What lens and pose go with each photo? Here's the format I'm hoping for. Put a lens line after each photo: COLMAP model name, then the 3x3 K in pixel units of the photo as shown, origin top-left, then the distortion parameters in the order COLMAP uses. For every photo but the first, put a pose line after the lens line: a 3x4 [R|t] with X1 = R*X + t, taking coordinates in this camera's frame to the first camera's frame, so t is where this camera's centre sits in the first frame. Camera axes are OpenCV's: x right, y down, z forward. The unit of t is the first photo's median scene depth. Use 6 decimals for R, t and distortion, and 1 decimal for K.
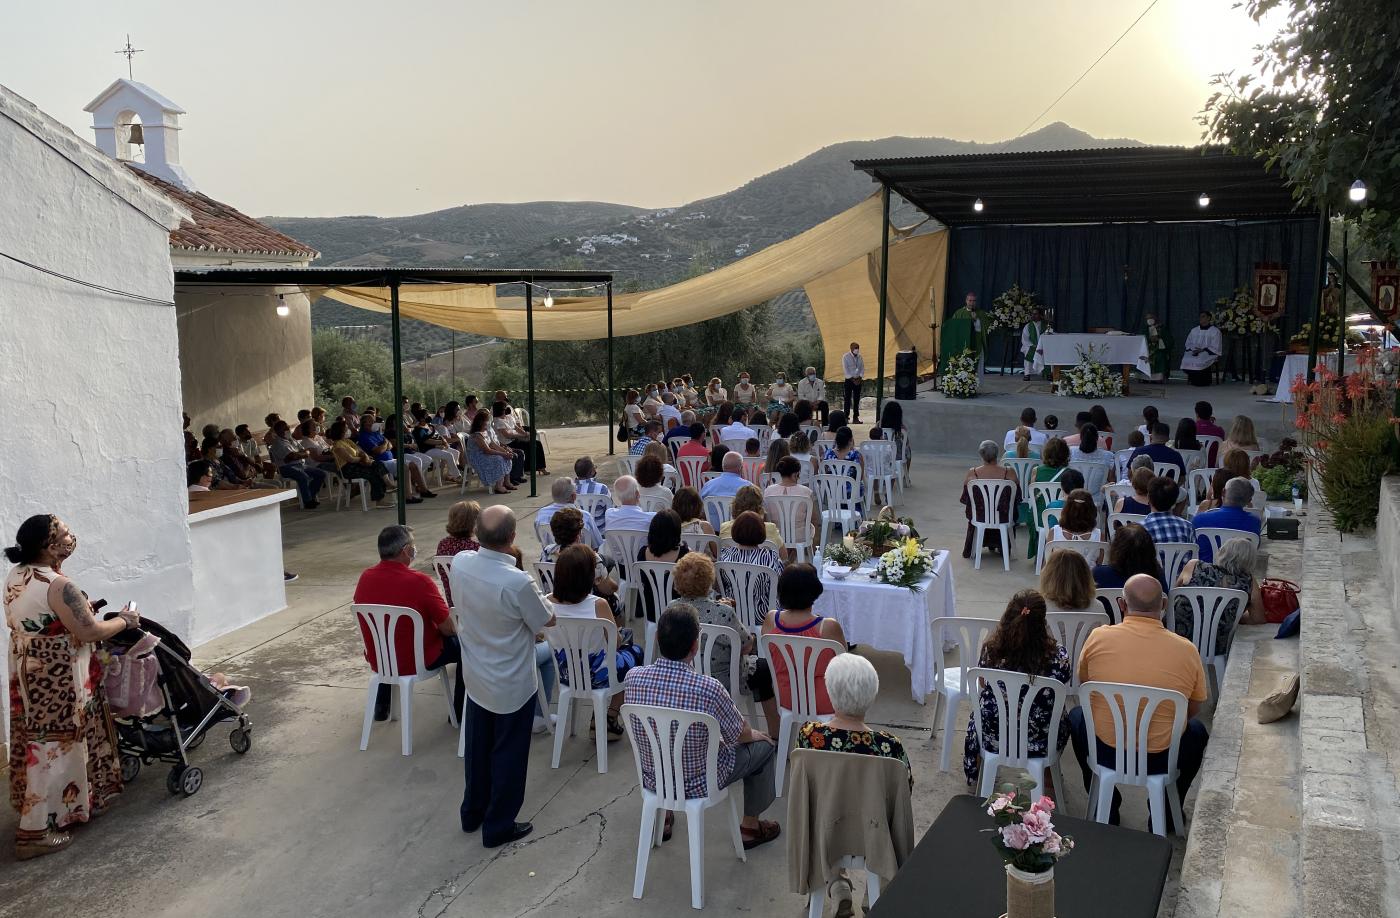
lens RADIAL K [[1057.9, 0, 699.3], [0, 1057.9, 413.9], [0, 0, 1]] dist [0.103791, -0.196412]
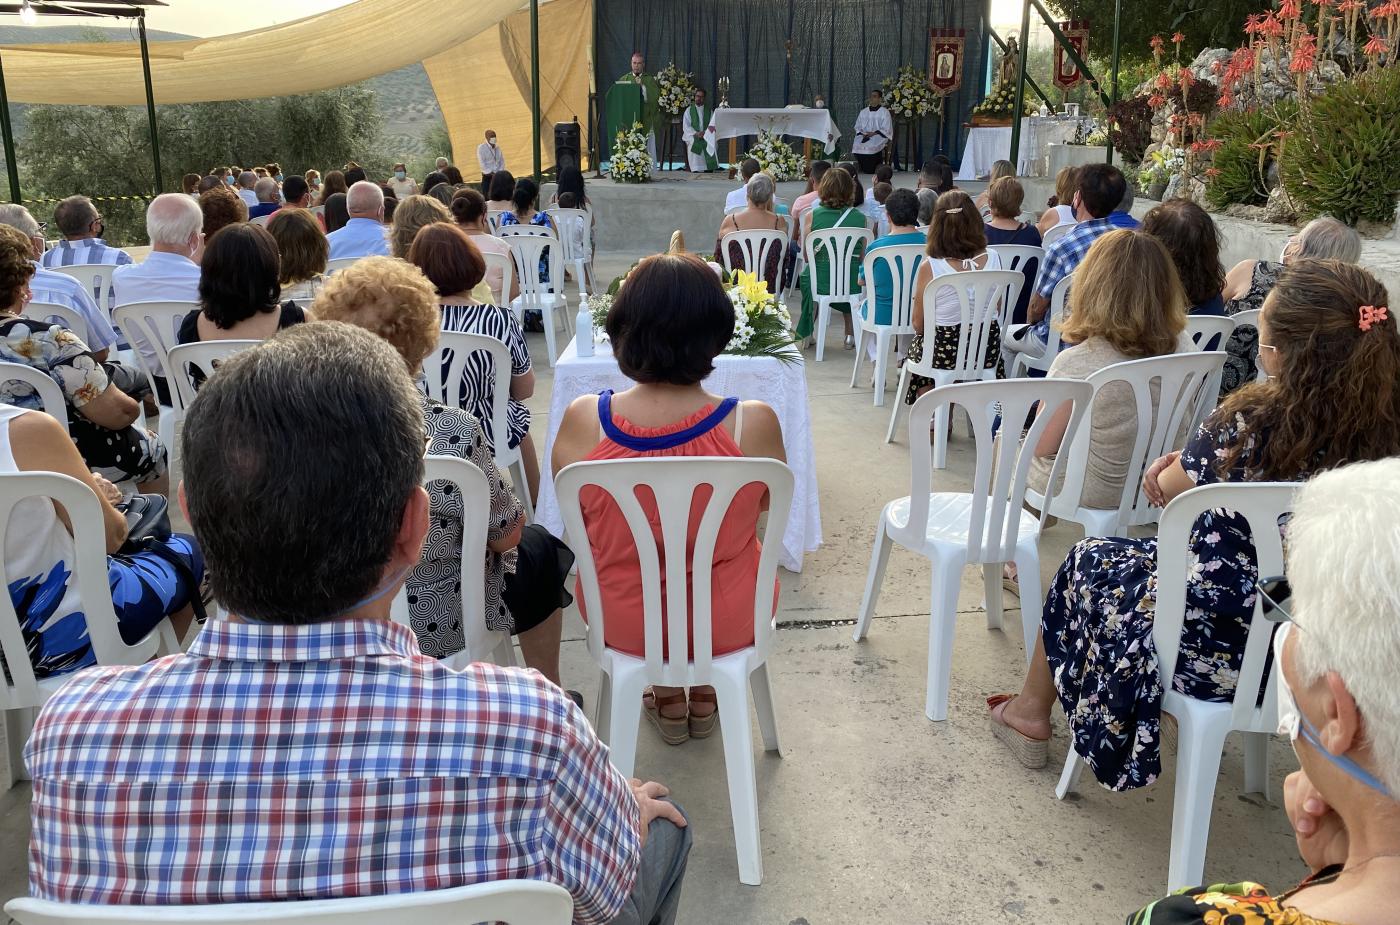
lens RADIAL K [[1032.4, 0, 697.2], [0, 1032.4, 426.6], [0, 0, 1]] dist [0.029465, -0.003679]
pose [[0.933038, -0.087484, 0.348978, -0.004711], [0.032706, 0.986594, 0.159883, 0.044935], [-0.358287, -0.137763, 0.923391, 0.212679]]
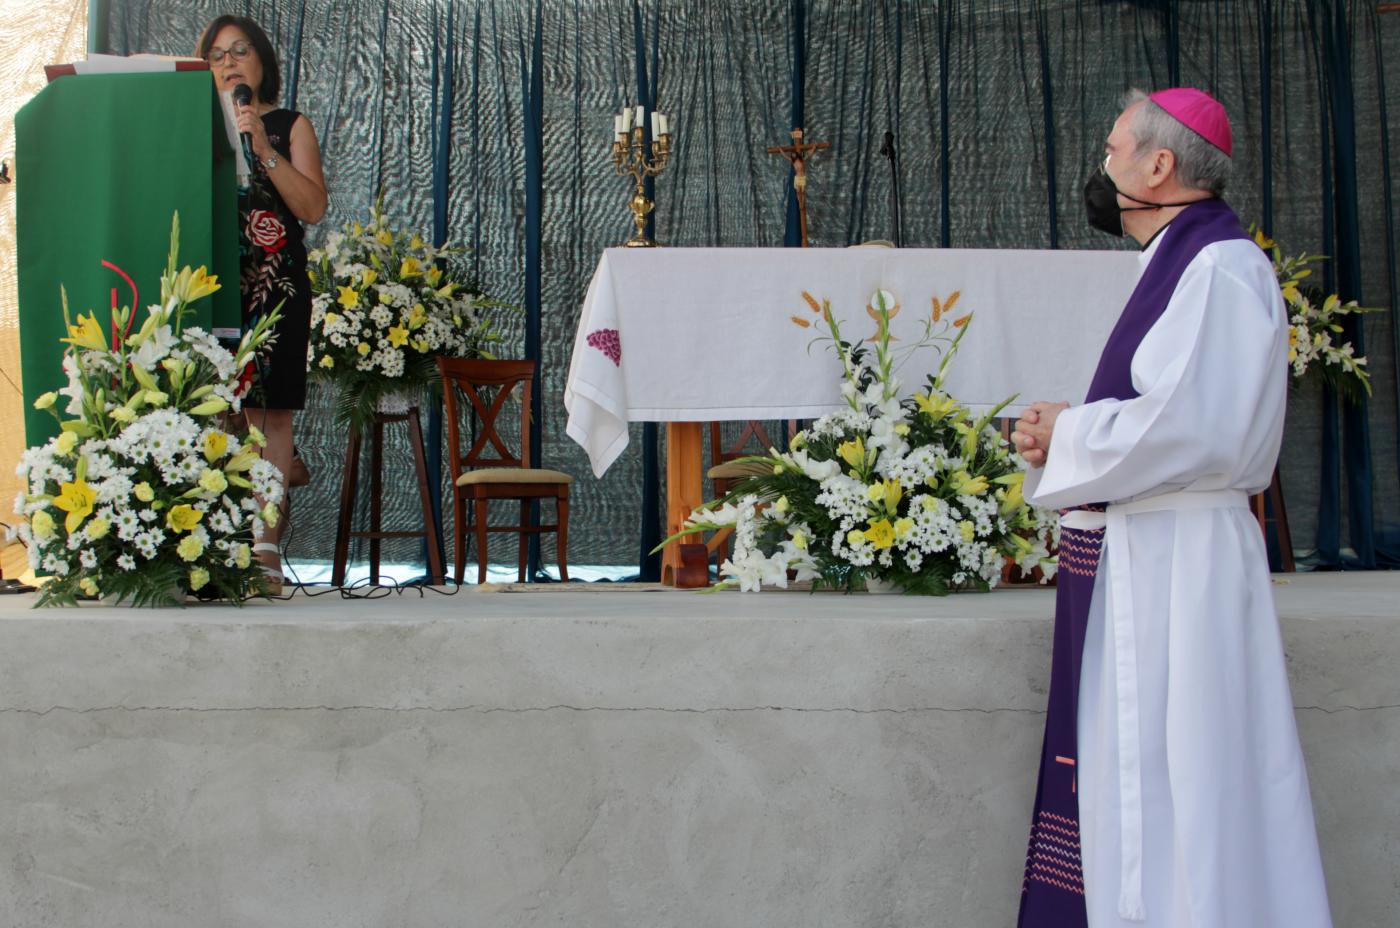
lens RADIAL K [[1847.9, 0, 664.9], [0, 1847.9, 467.6], [0, 0, 1]] dist [-0.075555, 0.028828]
pose [[0.875955, 0.020778, 0.481944, 0.190097], [0.067475, 0.983973, -0.165060, 0.010541], [-0.477650, 0.177104, 0.860514, 0.764184]]
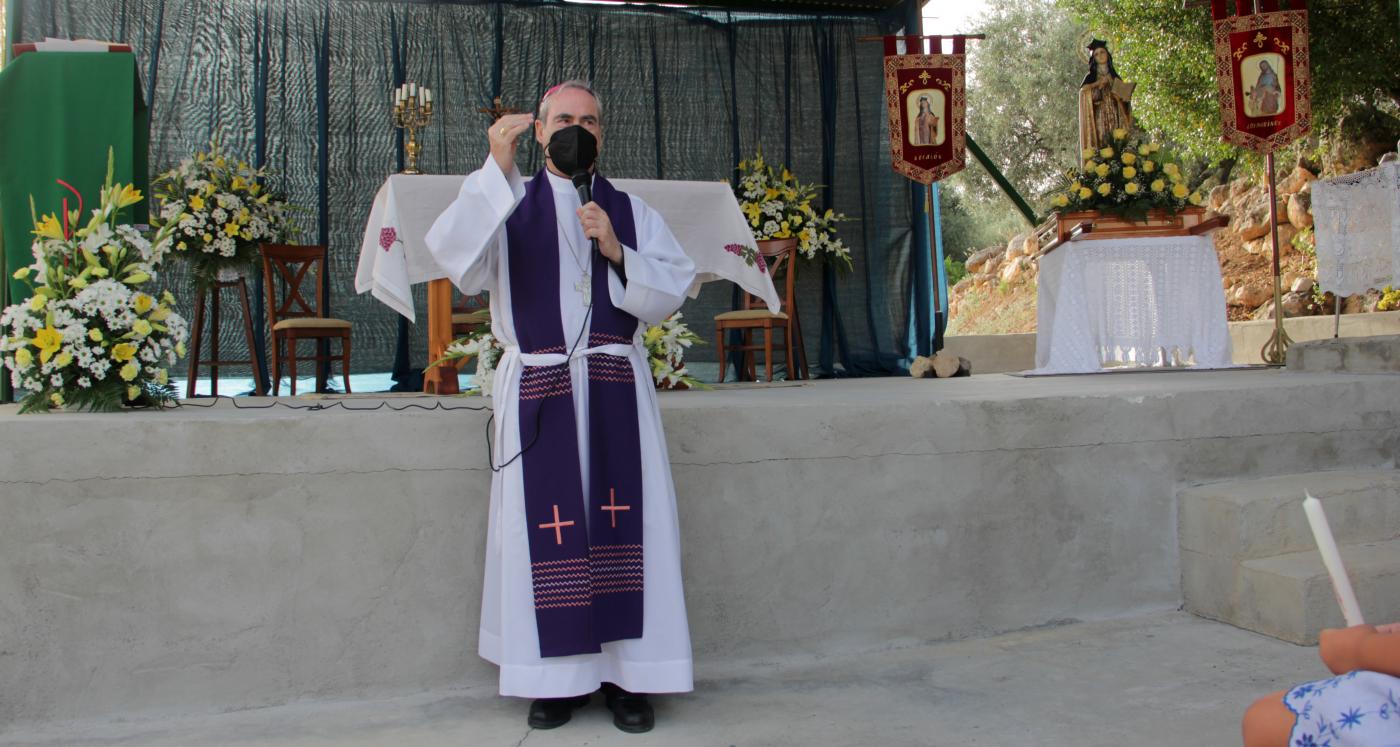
lens RADIAL K [[1223.3, 0, 698.9], [0, 1223.3, 320.0], [0, 0, 1]] dist [-0.174418, 0.158550]
pose [[0.724983, 0.015127, 0.688601, 0.173902], [0.111457, 0.984005, -0.138963, 0.011604], [-0.679689, 0.177495, 0.711701, 0.759970]]
